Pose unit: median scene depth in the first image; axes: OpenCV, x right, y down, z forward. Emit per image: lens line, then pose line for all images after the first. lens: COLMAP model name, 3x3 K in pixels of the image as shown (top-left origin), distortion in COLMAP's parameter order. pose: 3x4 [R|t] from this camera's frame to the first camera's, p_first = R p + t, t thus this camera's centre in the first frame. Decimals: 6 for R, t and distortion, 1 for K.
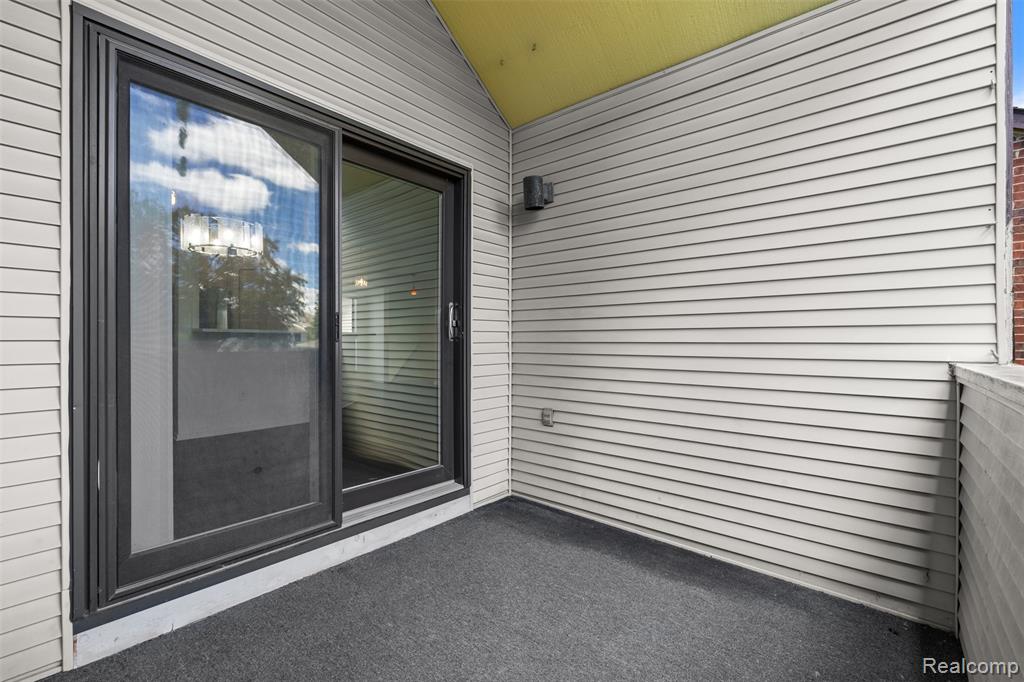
lens RADIAL K [[454.2, 0, 513.6], [0, 454.2, 339.6], [0, 0, 1]] dist [-0.003455, -0.000796]
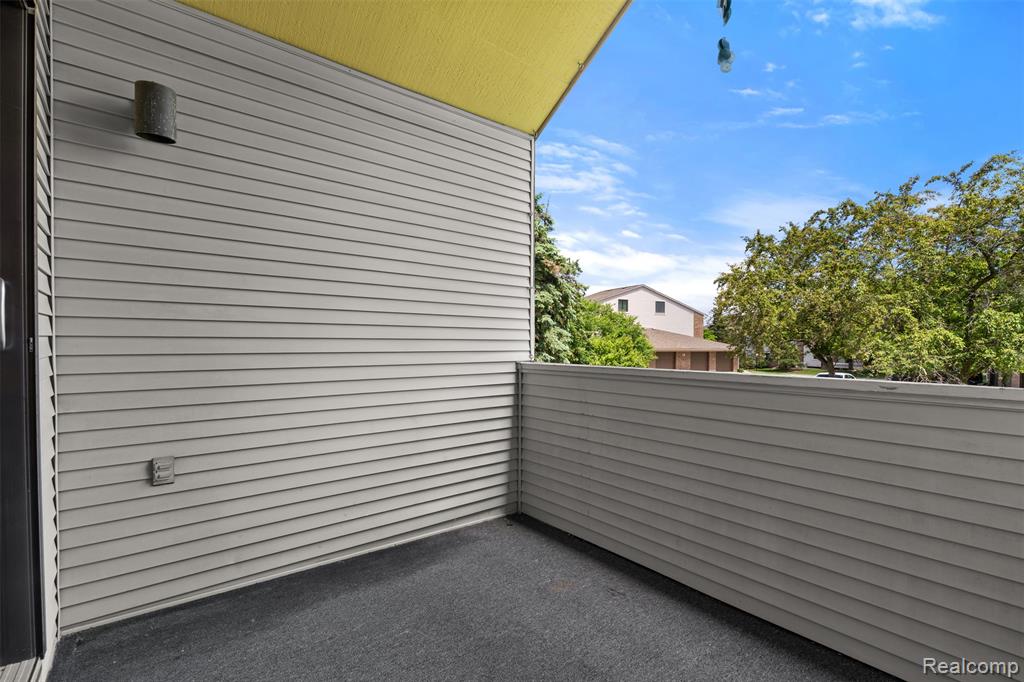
lens RADIAL K [[454.2, 0, 513.1], [0, 454.2, 347.7], [0, 0, 1]] dist [-0.003455, -0.000796]
pose [[0.183109, -0.007266, 0.983066, -0.604861], [-0.006476, 0.999942, 0.008597, -0.015316], [-0.983071, -0.007940, 0.183052, 0.525020]]
